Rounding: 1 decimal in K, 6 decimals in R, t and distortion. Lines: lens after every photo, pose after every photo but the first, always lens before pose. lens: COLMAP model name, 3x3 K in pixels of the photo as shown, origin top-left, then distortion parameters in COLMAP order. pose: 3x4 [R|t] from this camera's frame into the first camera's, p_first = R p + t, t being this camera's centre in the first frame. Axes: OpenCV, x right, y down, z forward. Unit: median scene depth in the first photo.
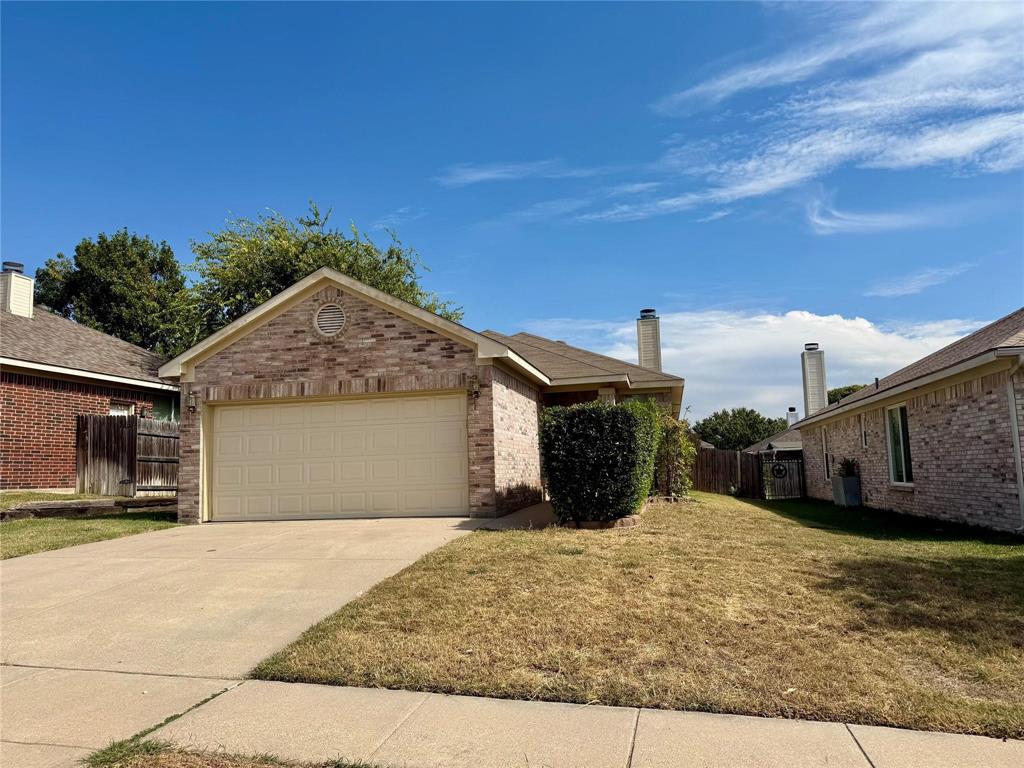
lens RADIAL K [[674.9, 0, 511.1], [0, 674.9, 365.4], [0, 0, 1]] dist [0.053528, -0.003853]
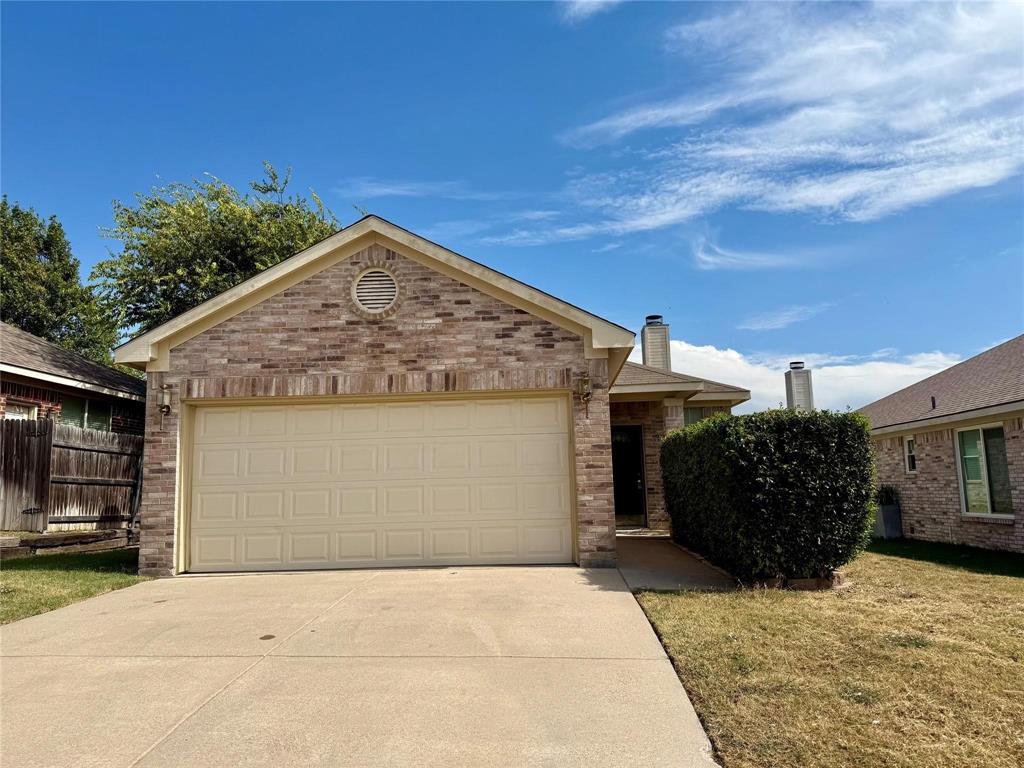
lens RADIAL K [[674.9, 0, 511.1], [0, 674.9, 365.4], [0, 0, 1]] dist [0.053528, -0.003853]
pose [[0.988883, 0.032566, 0.145085, -0.222732], [-0.028532, 0.999149, -0.029799, 0.029778], [-0.145932, 0.025328, 0.988970, 0.258428]]
